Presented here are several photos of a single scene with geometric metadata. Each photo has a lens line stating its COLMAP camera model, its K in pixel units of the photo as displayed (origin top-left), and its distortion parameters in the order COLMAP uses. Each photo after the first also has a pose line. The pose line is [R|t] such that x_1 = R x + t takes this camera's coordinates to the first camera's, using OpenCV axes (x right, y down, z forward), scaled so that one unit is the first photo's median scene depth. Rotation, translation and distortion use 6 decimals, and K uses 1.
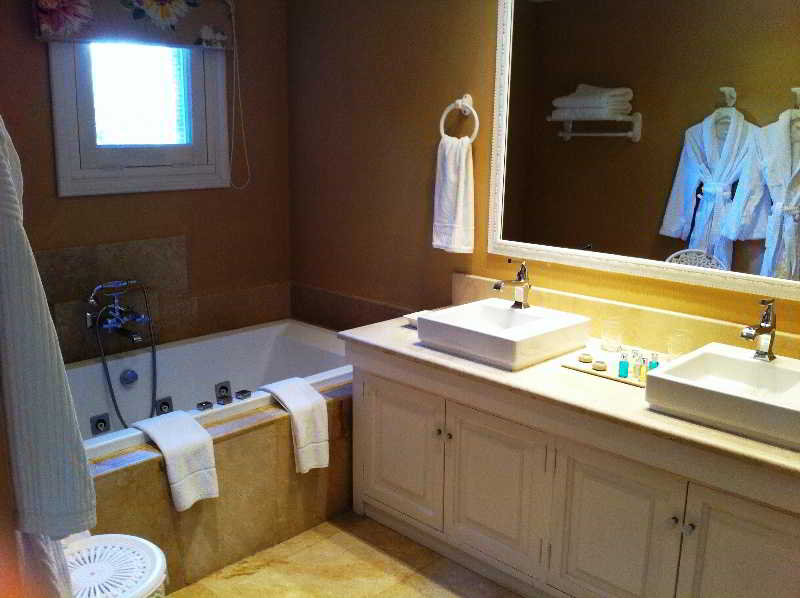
lens RADIAL K [[777.9, 0, 400.2], [0, 777.9, 300.1], [0, 0, 1]] dist [-0.043041, 0.000000]
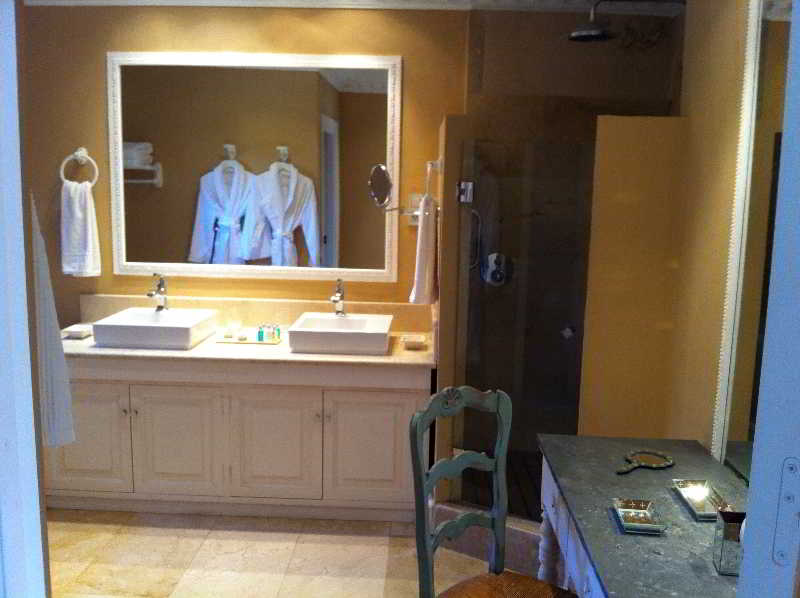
lens RADIAL K [[777.9, 0, 399.3], [0, 777.9, 298.7], [0, 0, 1]] dist [-0.043041, 0.000000]
pose [[0.743838, -0.093665, 0.661765, -0.361349], [0.135934, 0.990638, -0.012579, 0.054069], [-0.654391, 0.099313, 0.749606, -0.213725]]
